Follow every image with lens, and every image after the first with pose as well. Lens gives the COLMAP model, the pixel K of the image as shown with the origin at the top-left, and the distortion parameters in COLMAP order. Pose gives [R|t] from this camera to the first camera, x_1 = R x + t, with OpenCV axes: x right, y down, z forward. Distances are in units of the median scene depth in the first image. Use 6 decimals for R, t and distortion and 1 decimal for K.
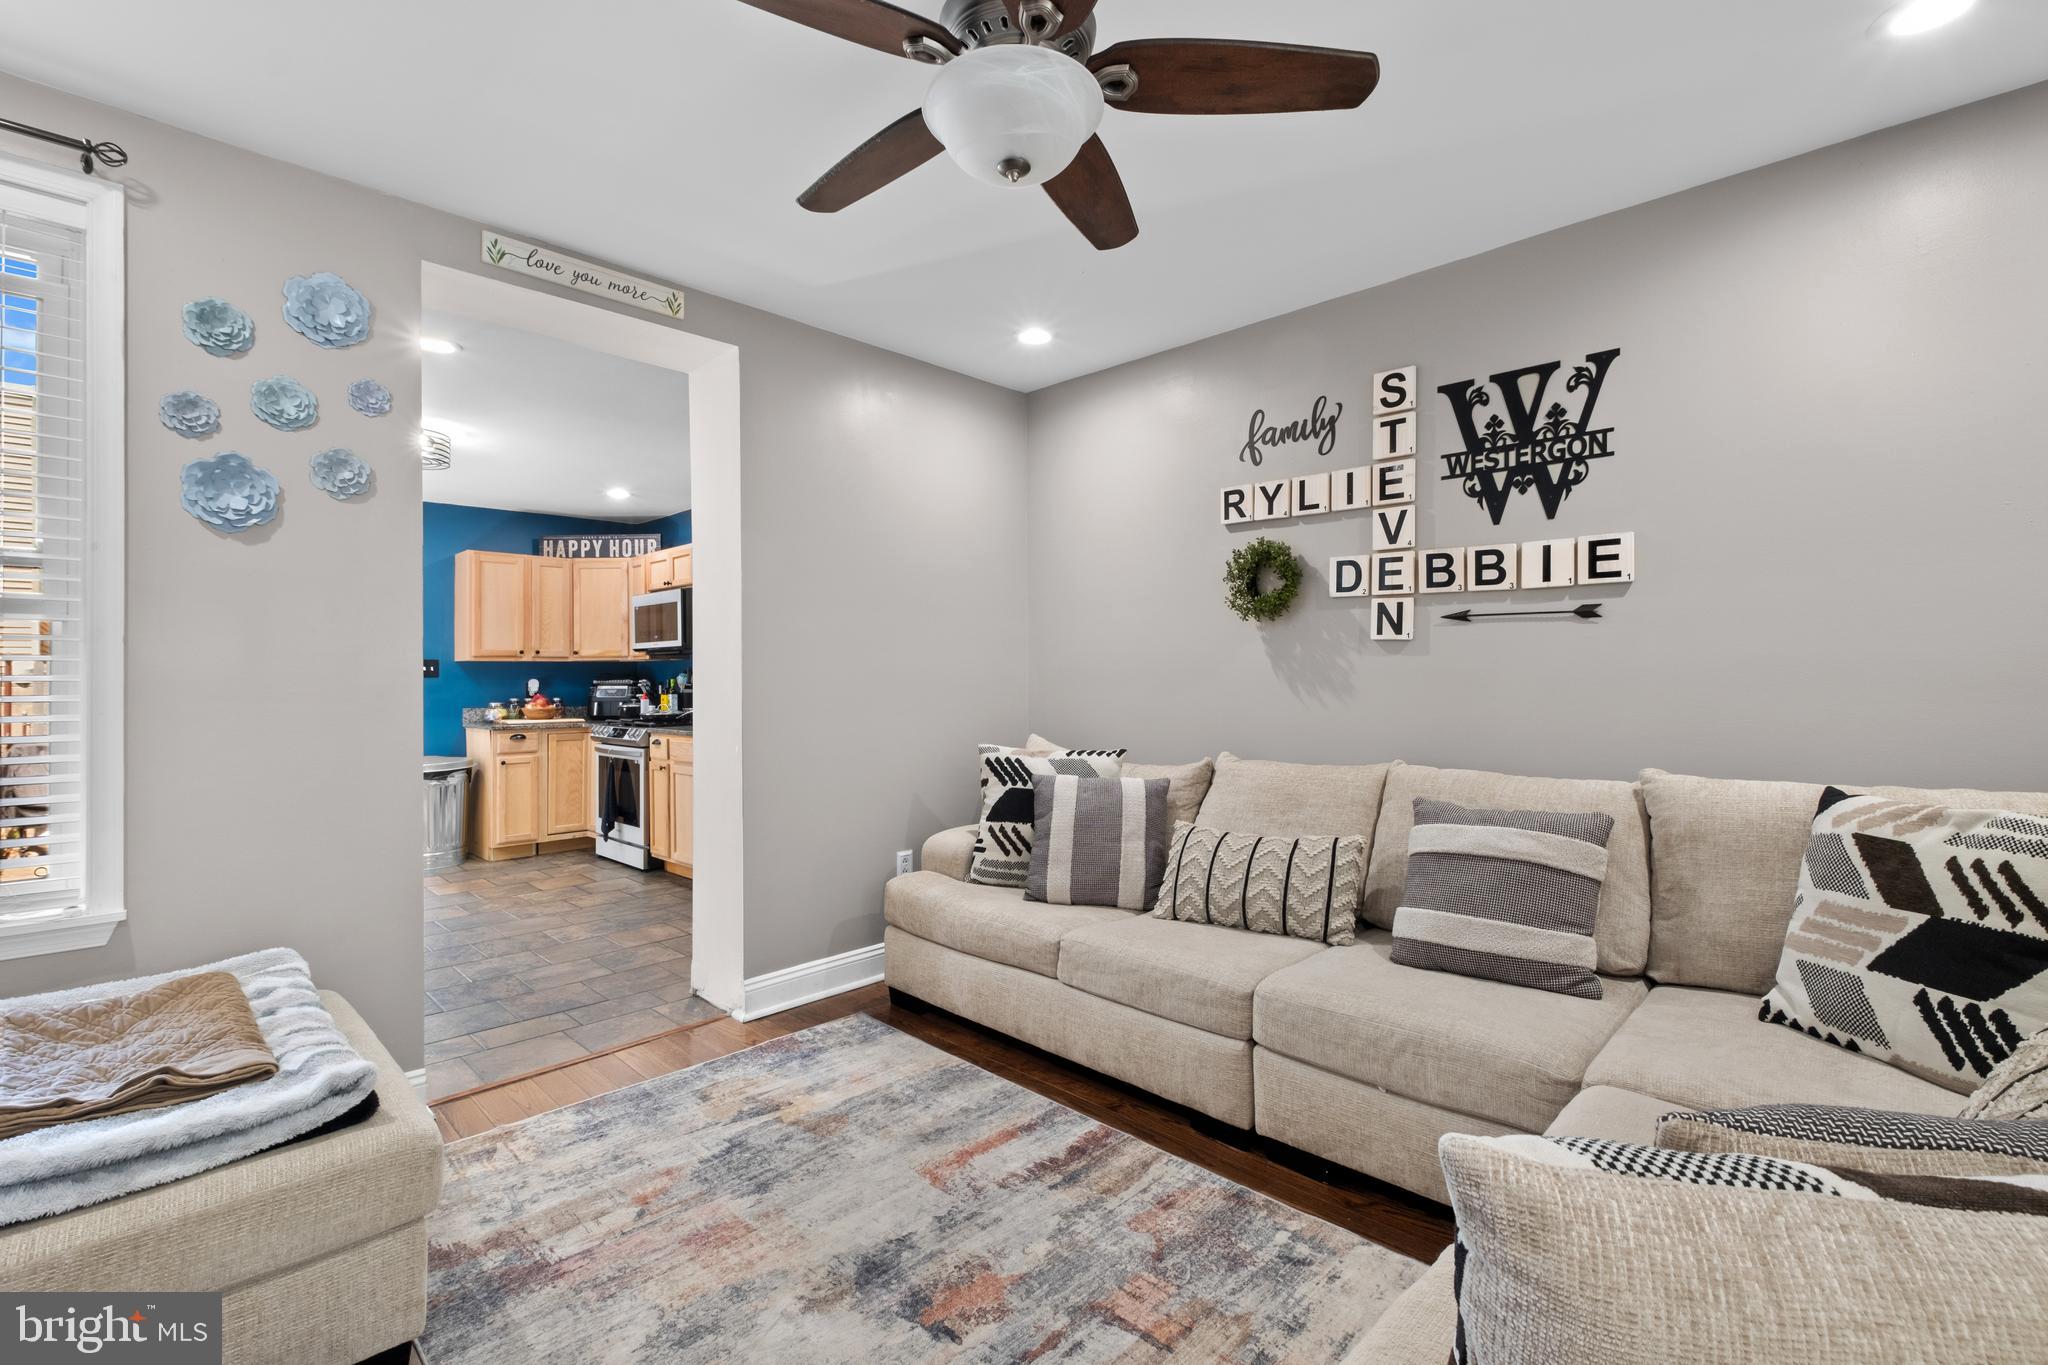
lens RADIAL K [[907.7, 0, 1023.0], [0, 907.7, 666.2], [0, 0, 1]] dist [0.012187, -0.006940]
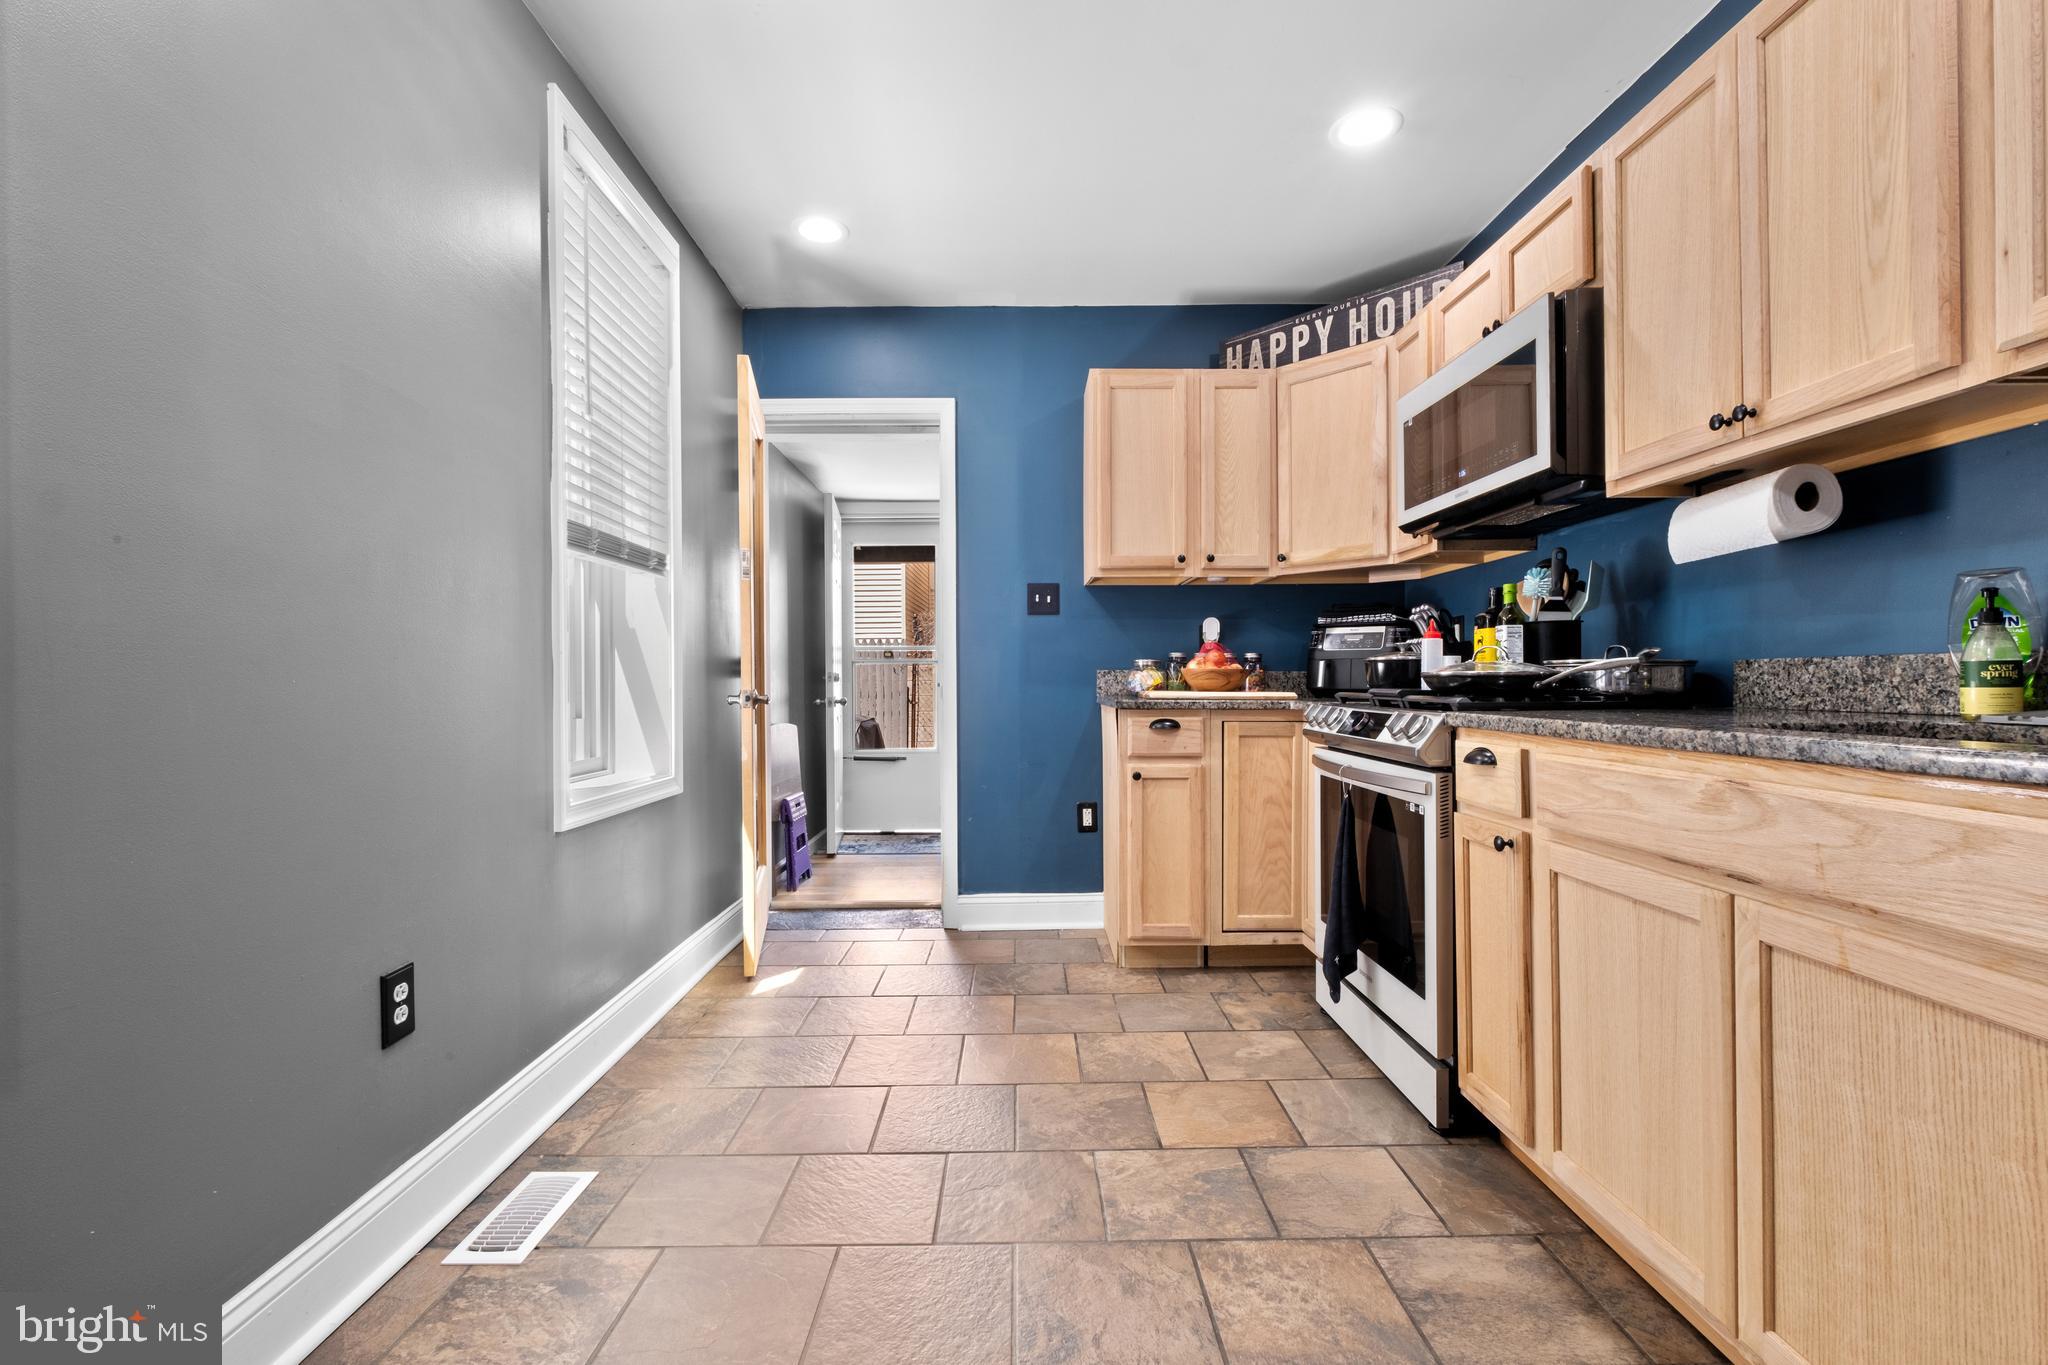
lens RADIAL K [[899.7, 0, 1029.4], [0, 899.7, 679.2], [0, 0, 1]] dist [0.012429, -0.007067]
pose [[0.709883, 0.002951, -0.704313, -0.263296], [0.010003, 0.999848, 0.014270, 0.045271], [0.704249, -0.017175, 0.709746, 0.598769]]
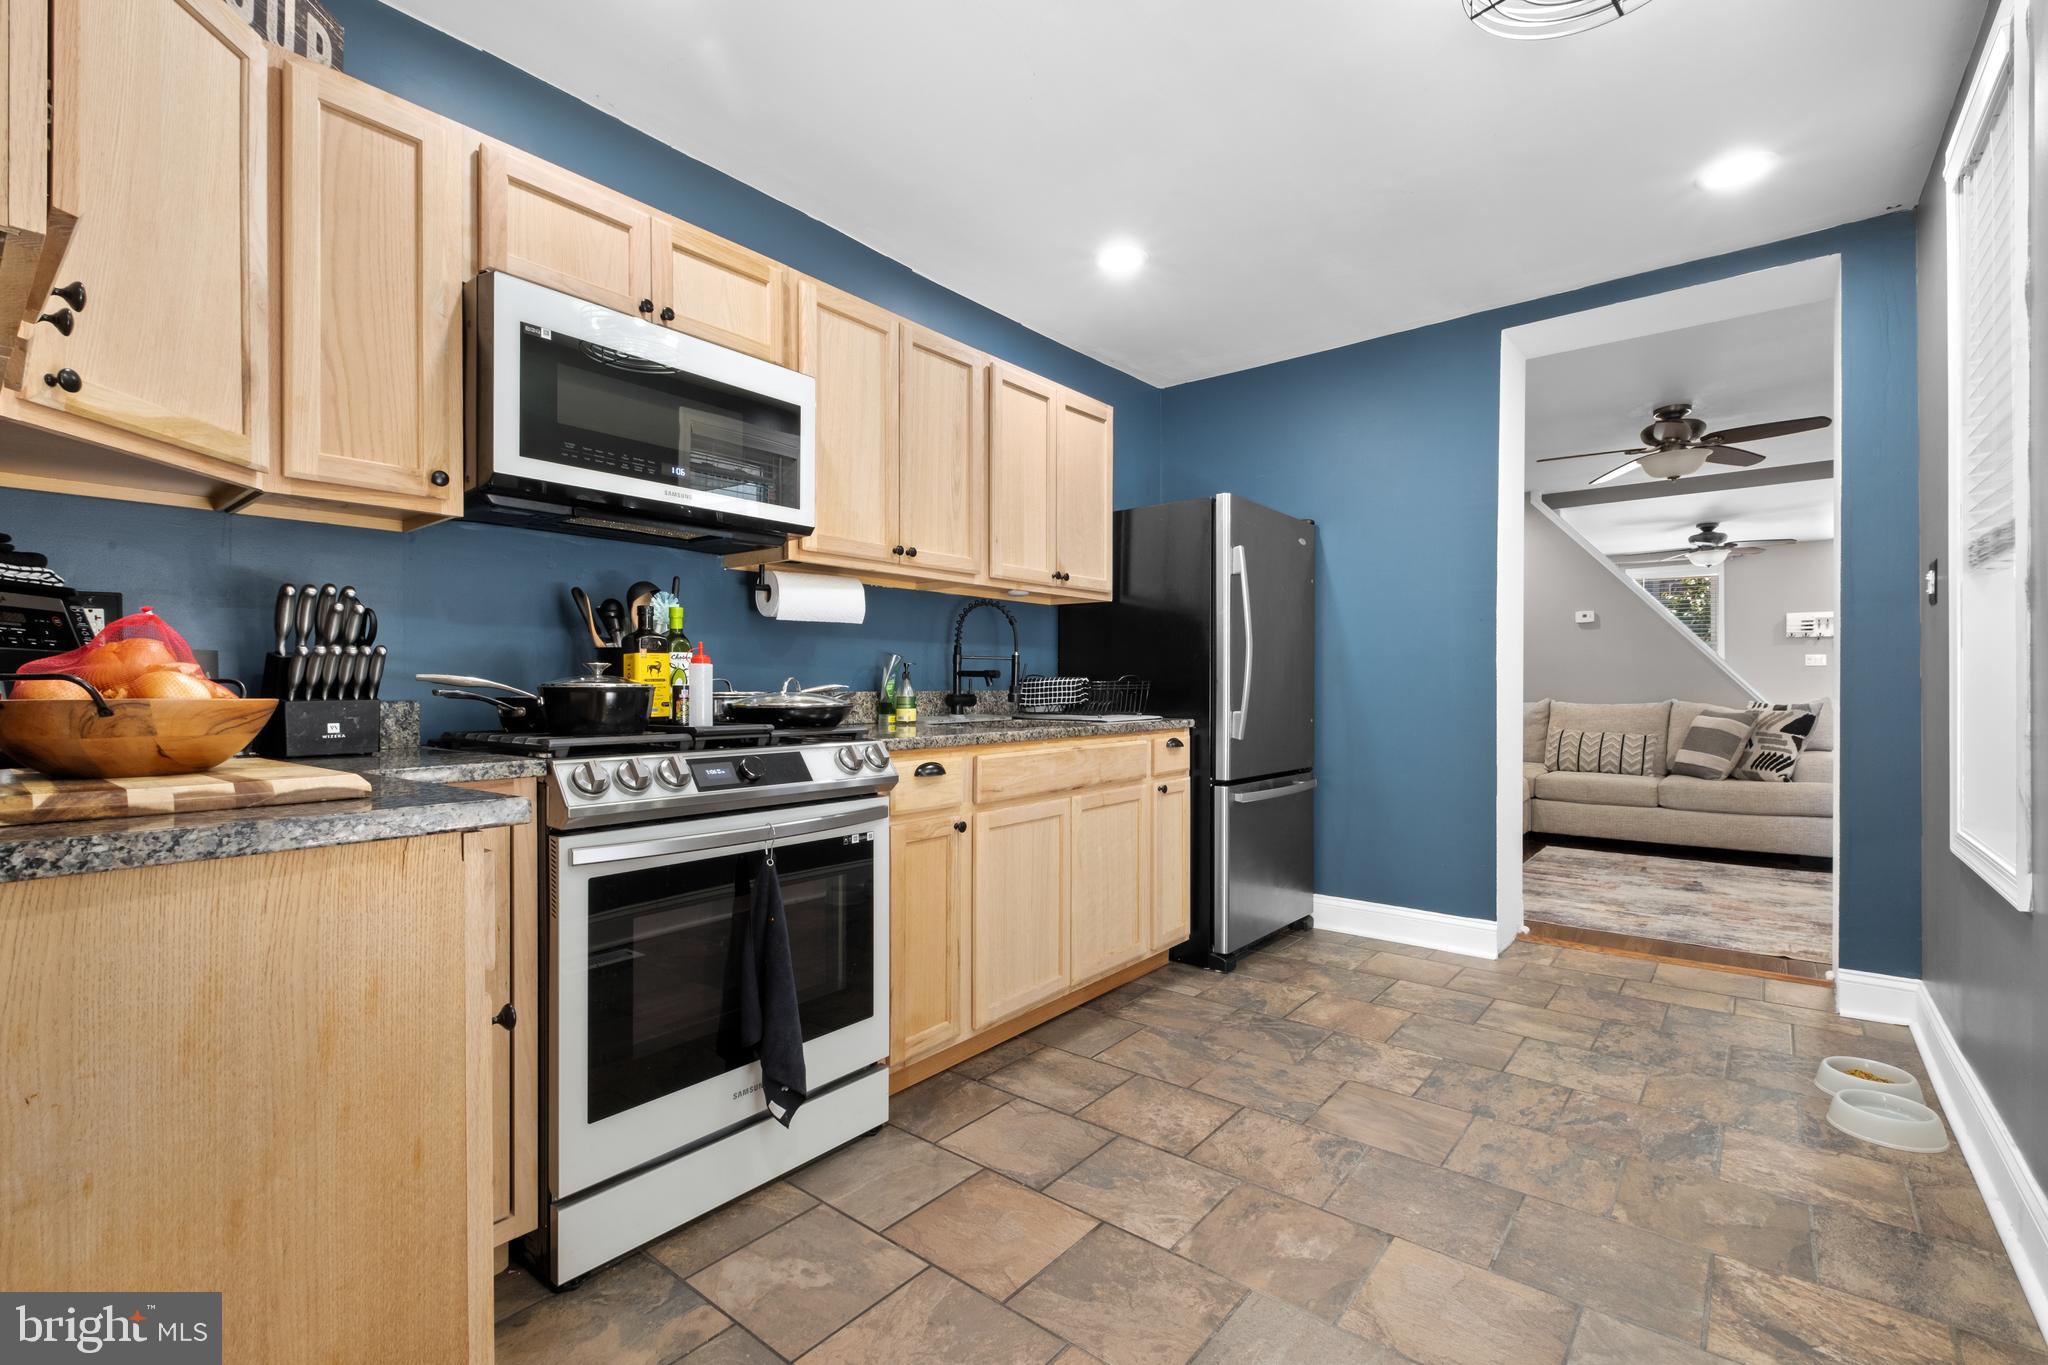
lens RADIAL K [[899.7, 0, 1029.4], [0, 899.7, 679.2], [0, 0, 1]] dist [0.012429, -0.007067]
pose [[-0.097137, 0.016774, 0.995130, -0.720931], [-0.011717, 0.999769, -0.017996, 0.045015], [-0.995202, -0.013408, -0.096919, 0.893012]]
